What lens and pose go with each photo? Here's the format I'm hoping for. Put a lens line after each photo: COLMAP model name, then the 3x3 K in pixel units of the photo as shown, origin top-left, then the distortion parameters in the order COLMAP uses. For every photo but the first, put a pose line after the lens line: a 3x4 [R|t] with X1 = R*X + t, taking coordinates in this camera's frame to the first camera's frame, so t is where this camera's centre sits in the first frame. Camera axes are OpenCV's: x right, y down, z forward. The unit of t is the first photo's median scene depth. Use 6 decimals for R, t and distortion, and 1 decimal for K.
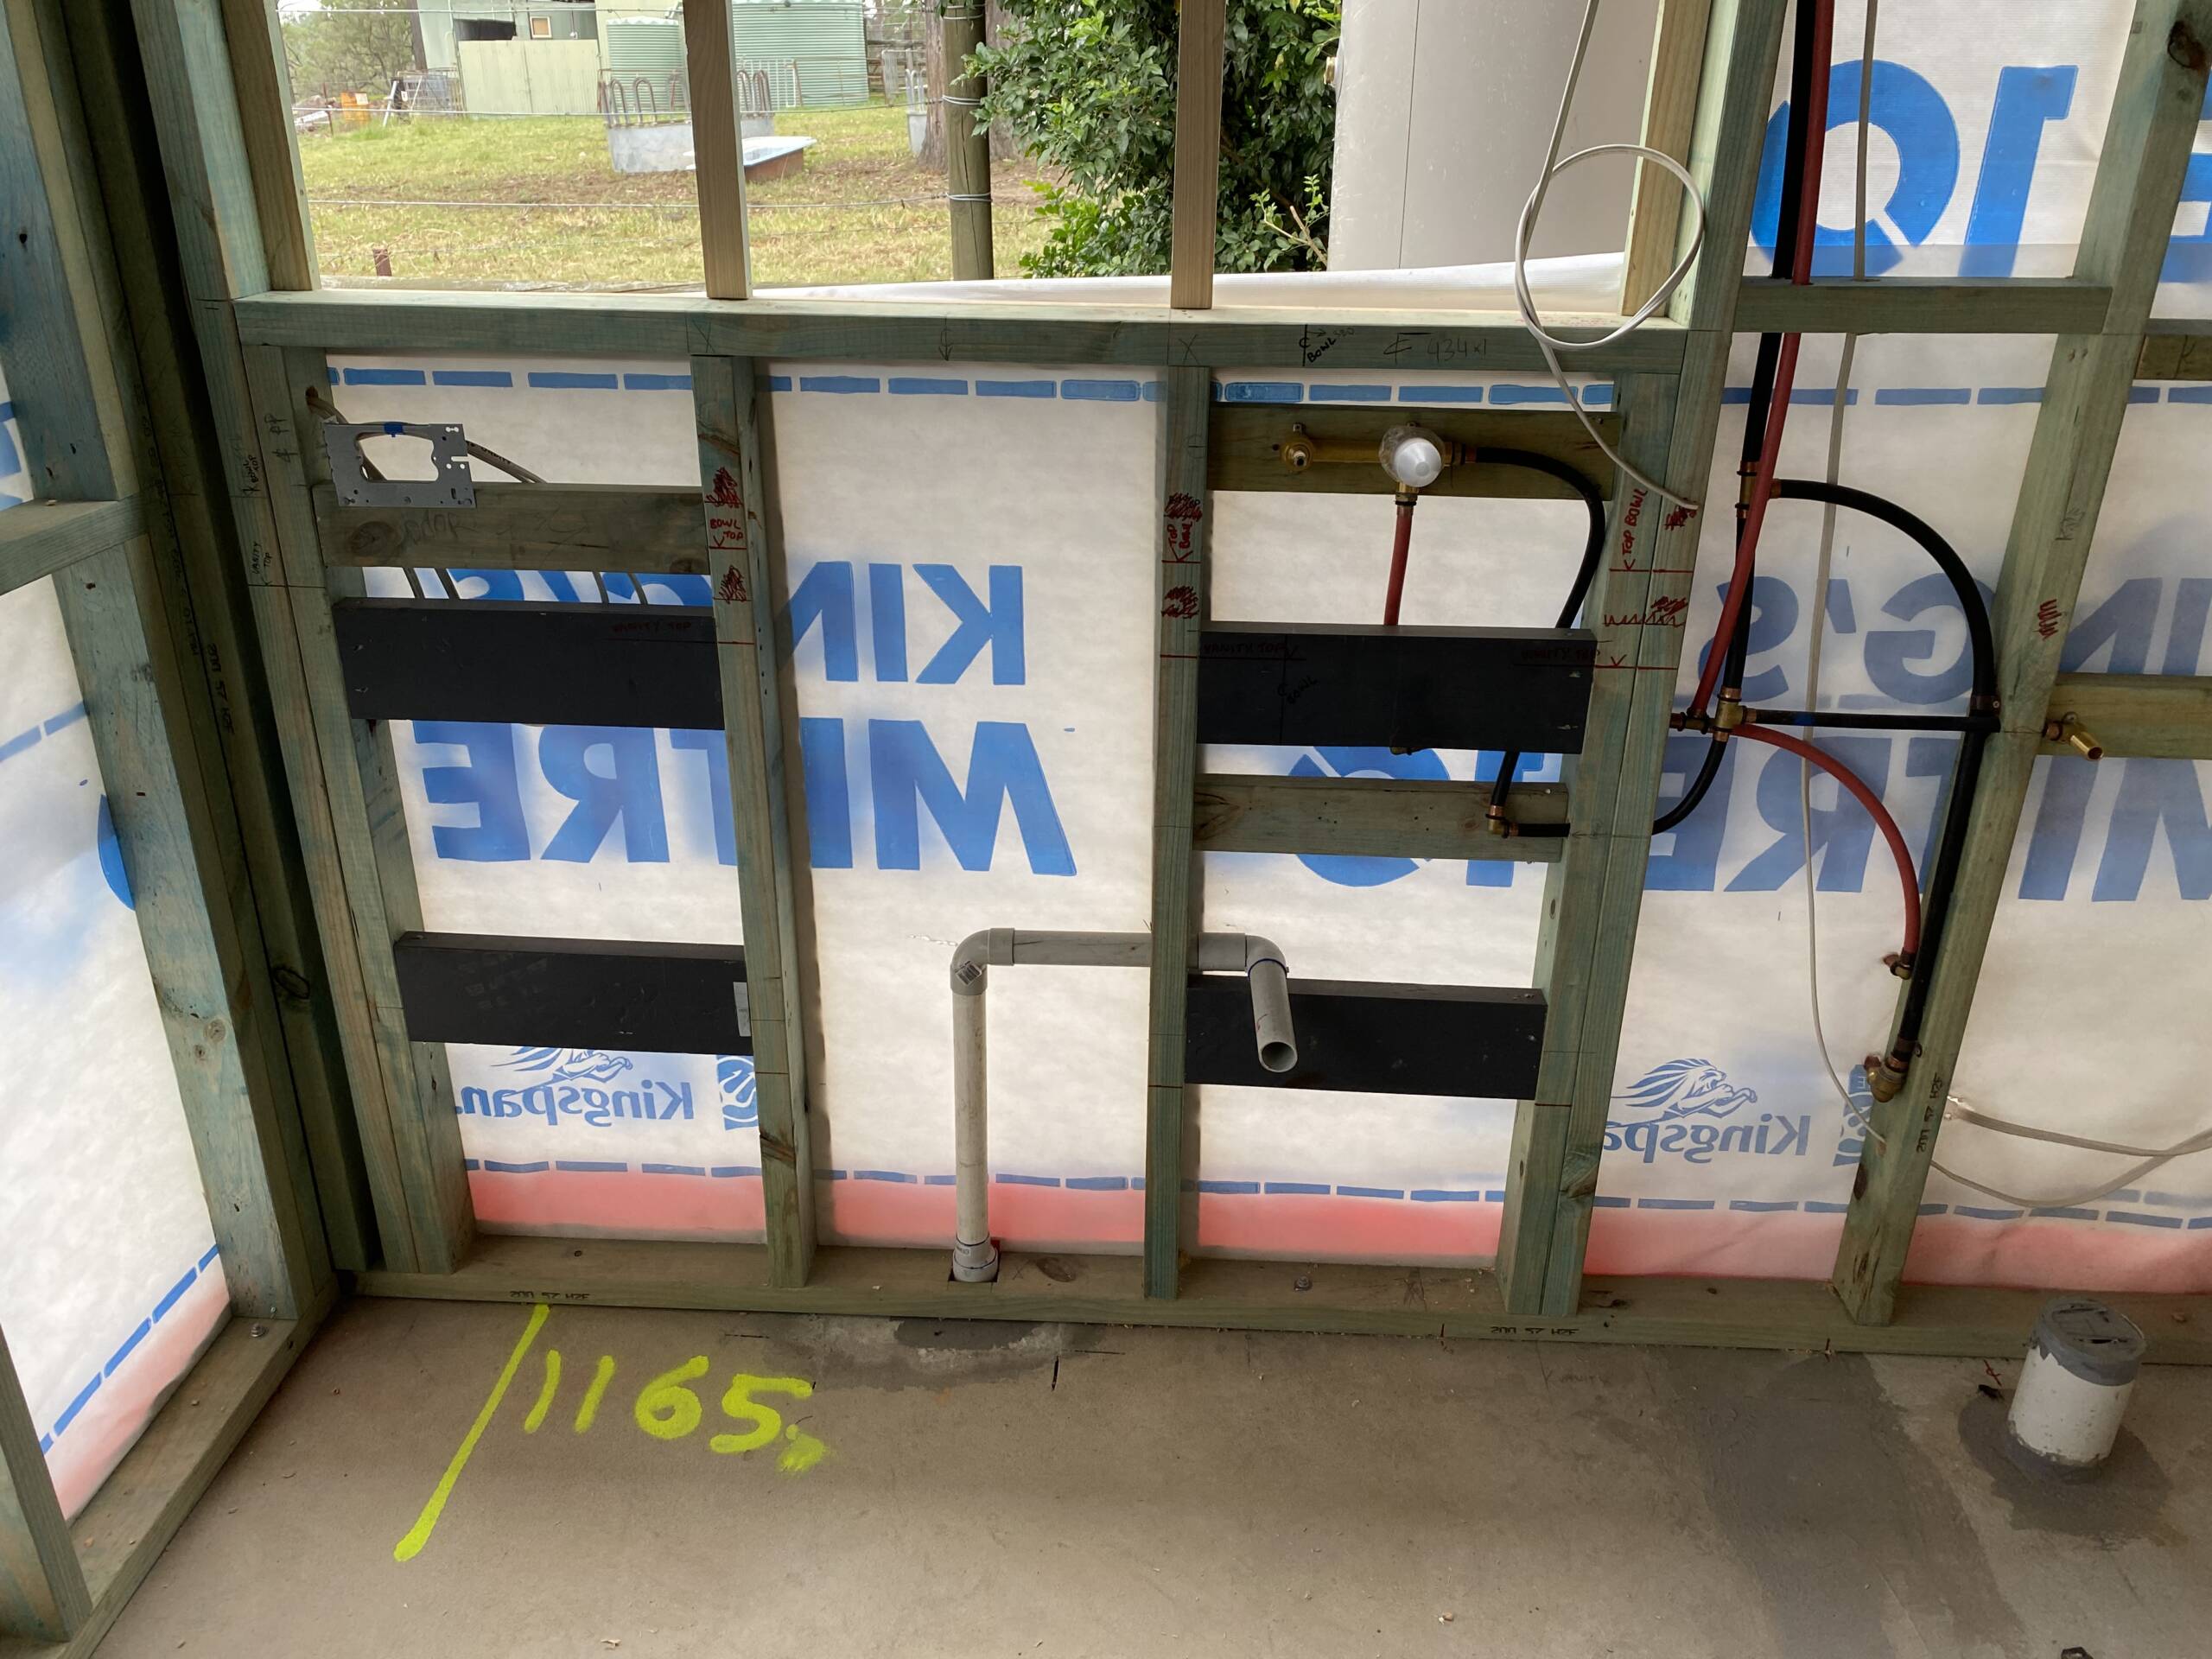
lens RADIAL K [[1634.4, 0, 1102.5], [0, 1634.4, 775.0], [0, 0, 1]] dist [0.046477, -0.091030]
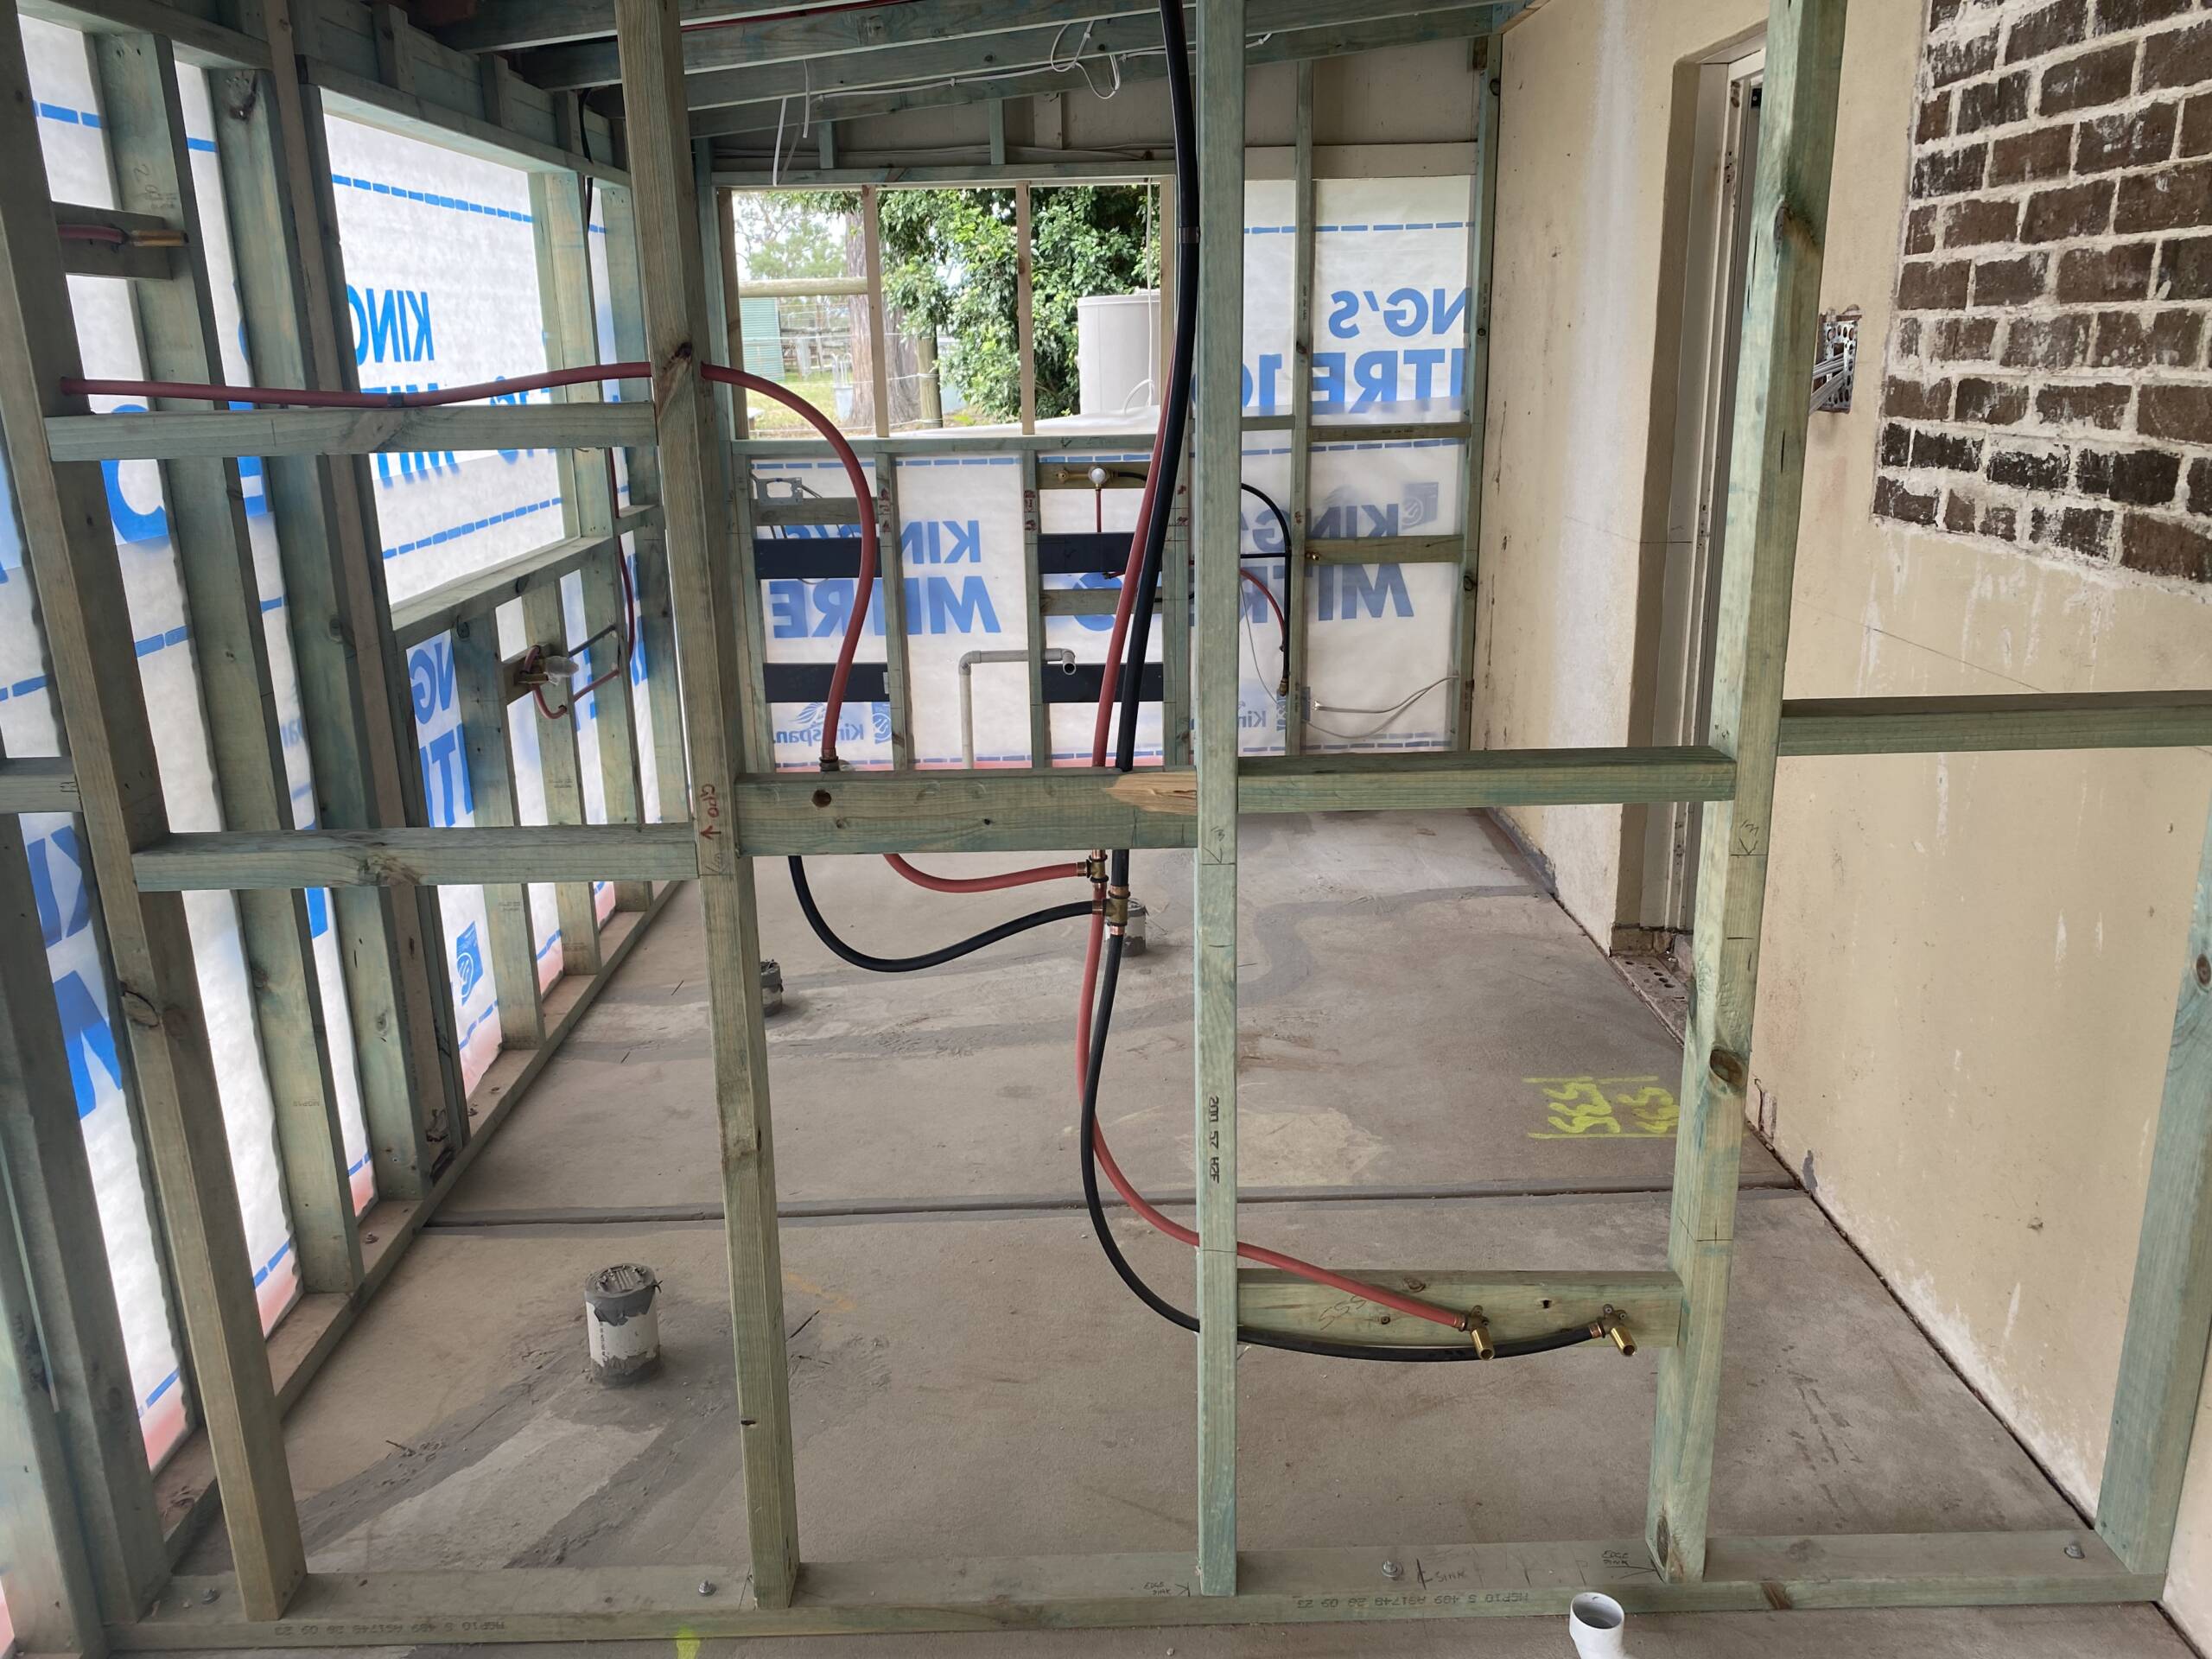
lens RADIAL K [[1667.3, 0, 1106.0], [0, 1667.3, 829.5], [0, 0, 1]] dist [0.004714, 0.002395]
pose [[0.997385, -0.046914, 0.054969, -0.010060], [0.053226, 0.991390, -0.119637, 0.804153], [-0.048883, 0.122250, 0.991295, -1.960964]]
